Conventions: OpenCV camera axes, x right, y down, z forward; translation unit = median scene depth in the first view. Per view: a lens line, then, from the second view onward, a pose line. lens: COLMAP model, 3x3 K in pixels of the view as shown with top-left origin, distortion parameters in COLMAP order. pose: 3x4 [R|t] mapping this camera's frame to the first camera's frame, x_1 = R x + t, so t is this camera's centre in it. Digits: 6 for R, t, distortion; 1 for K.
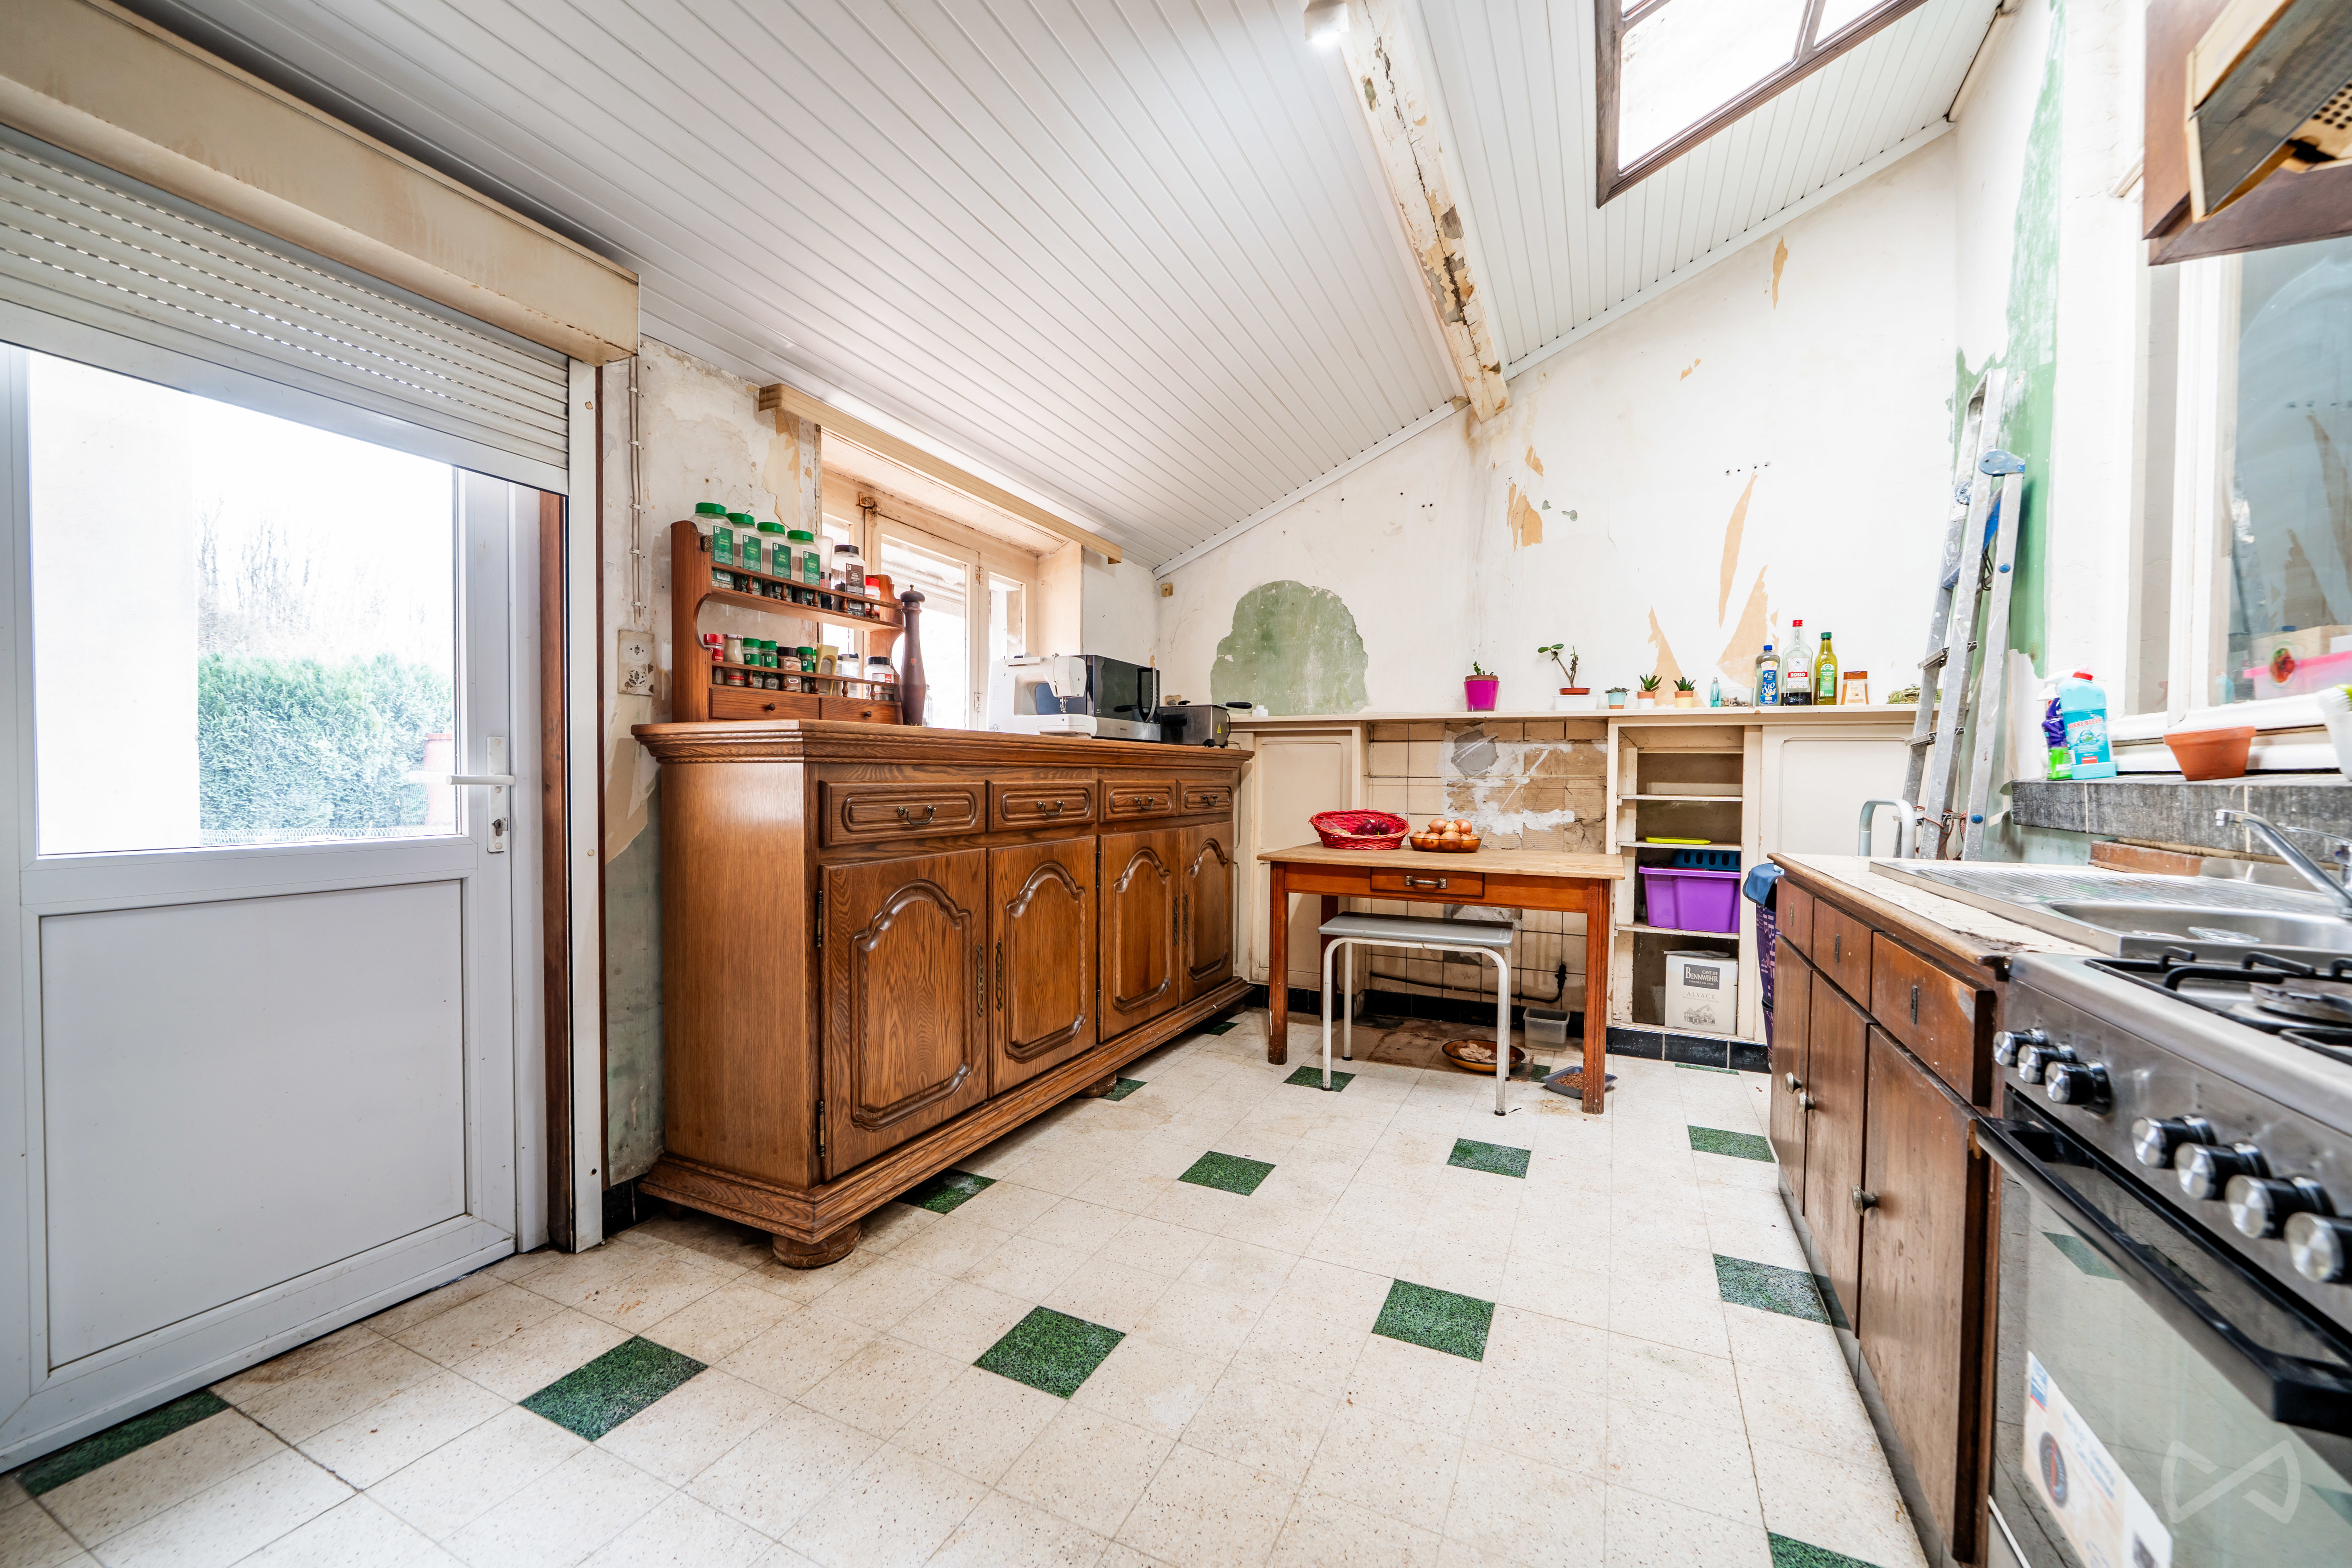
lens RADIAL K [[908.3, 0, 1180.4], [0, 908.3, 785.9], [0, 0, 1]] dist [-0.003926, -0.000391]
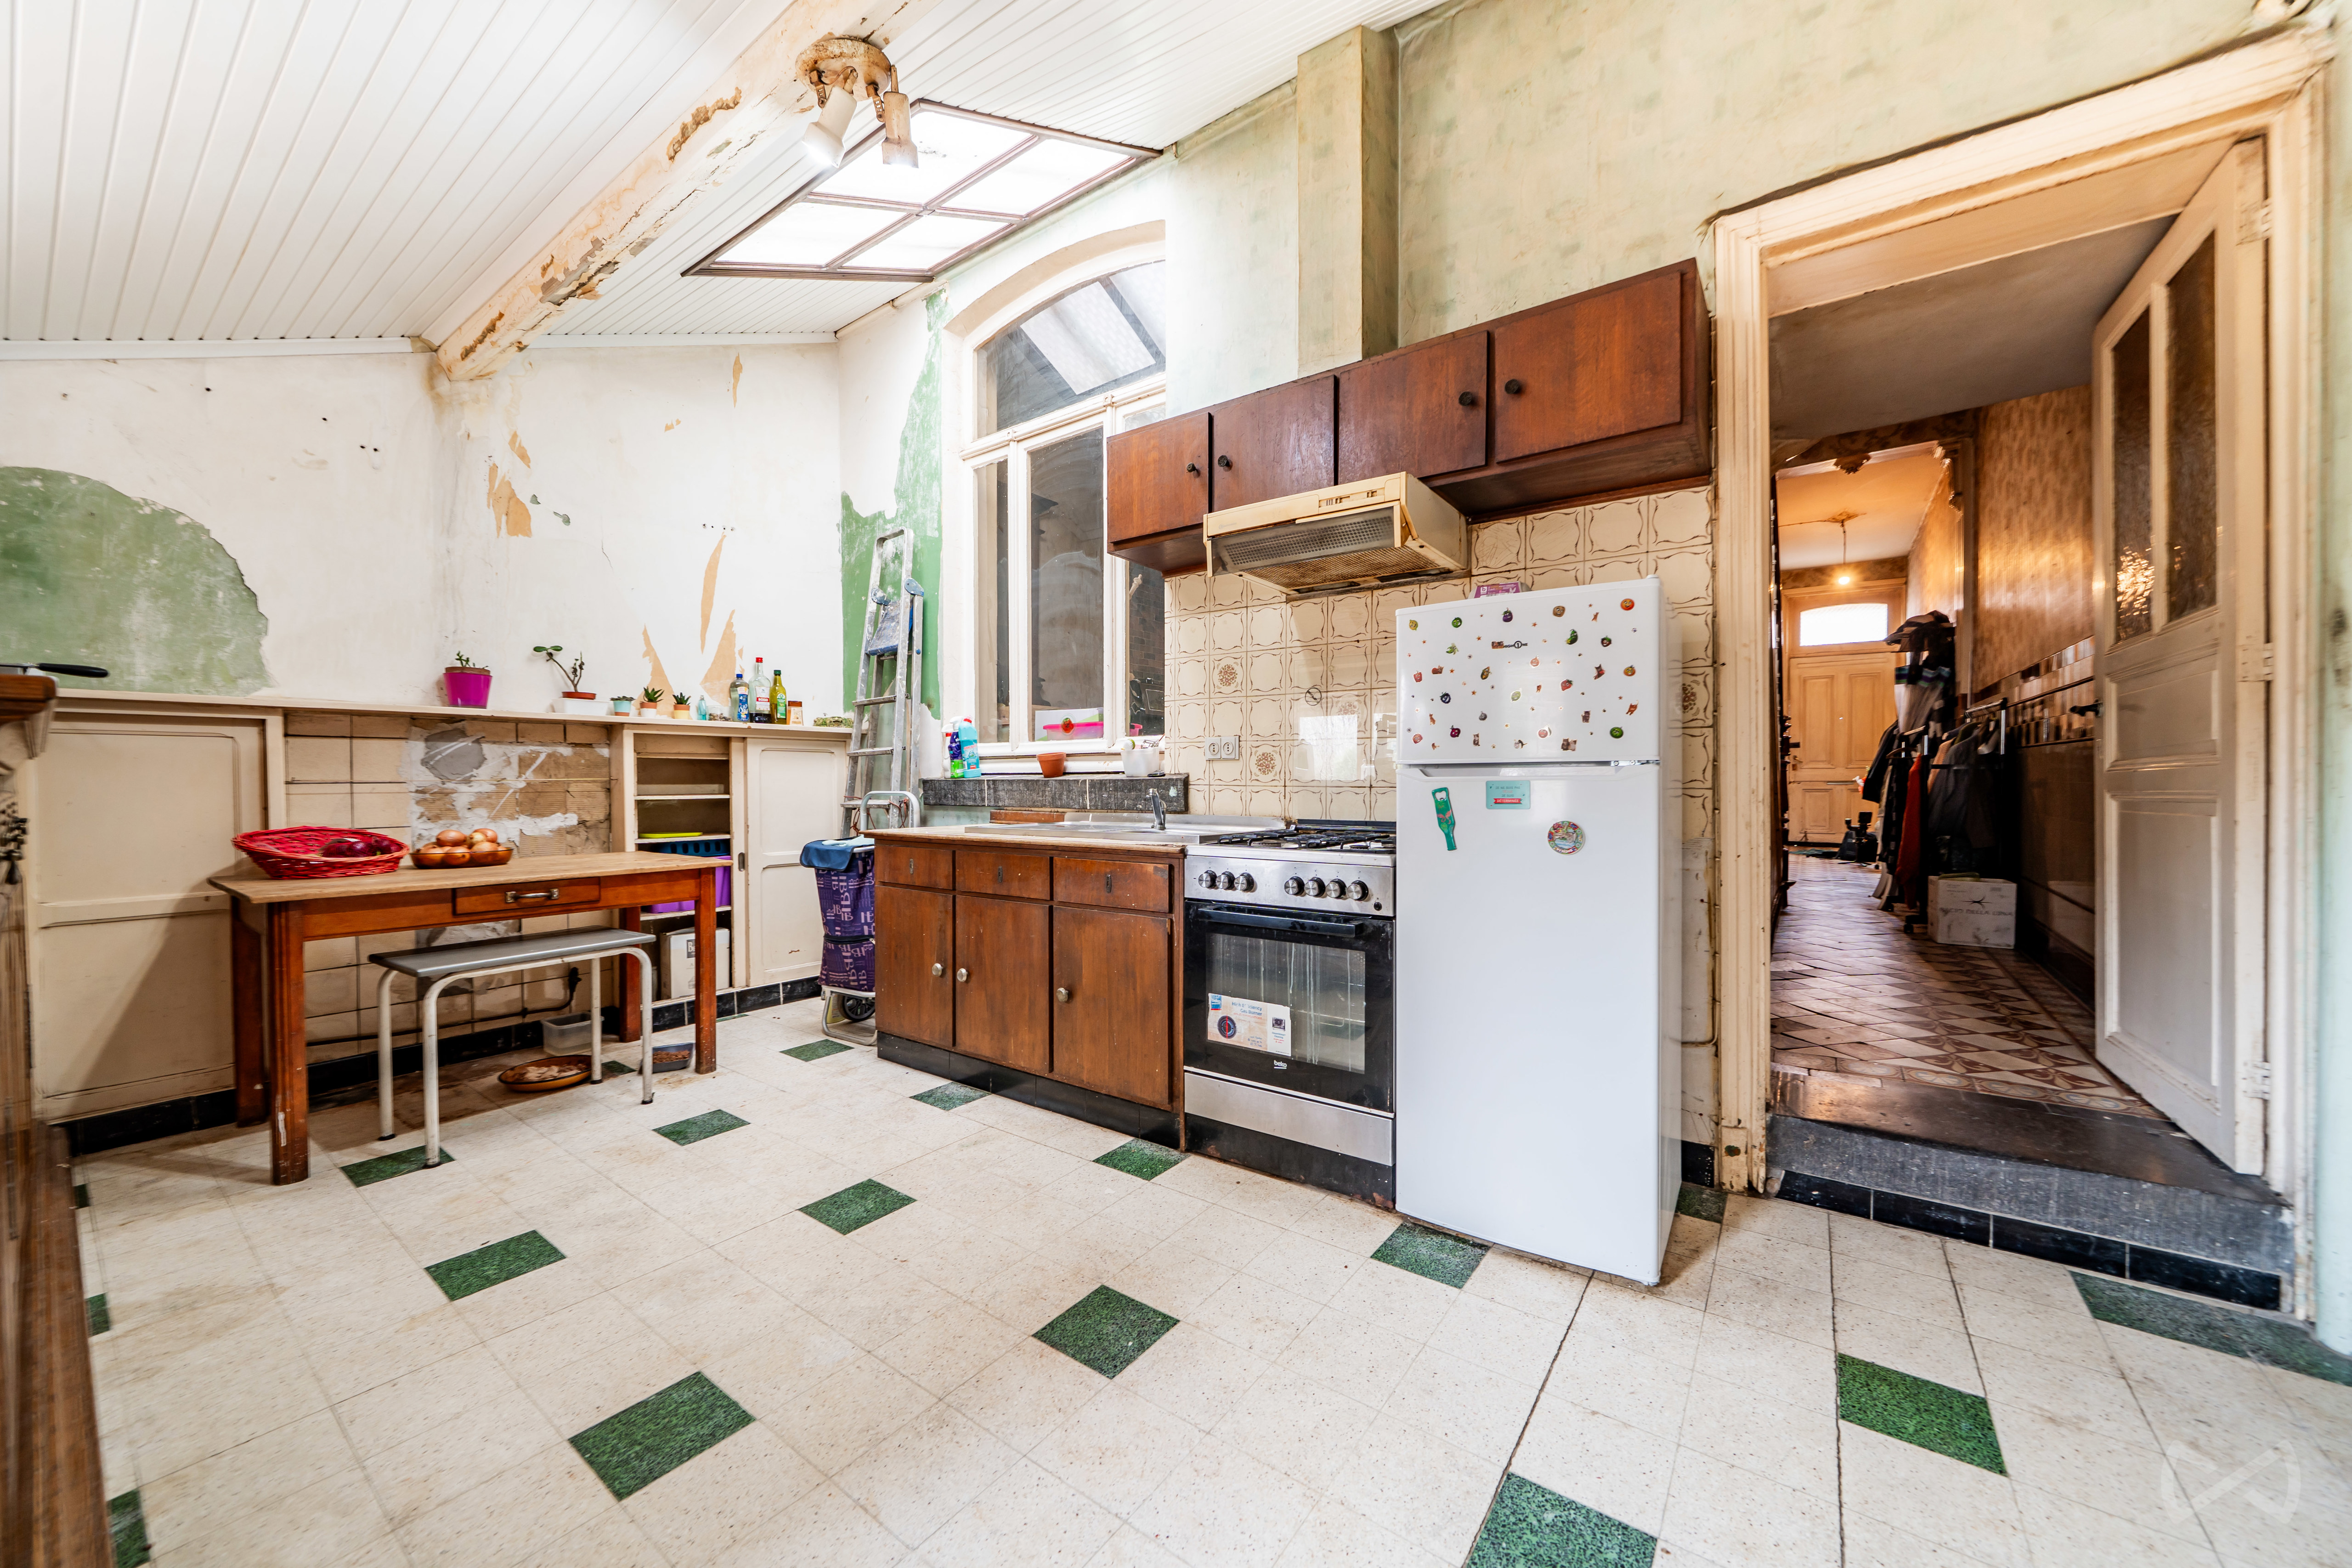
lens RADIAL K [[908.3, 0, 1180.7], [0, 908.3, 783.0], [0, 0, 1]] dist [-0.003926, -0.000391]
pose [[0.167436, -0.014122, 0.985782, -0.483014], [0.018801, 0.999761, 0.011129, -0.005636], [-0.985704, 0.016670, 0.167661, 0.180346]]
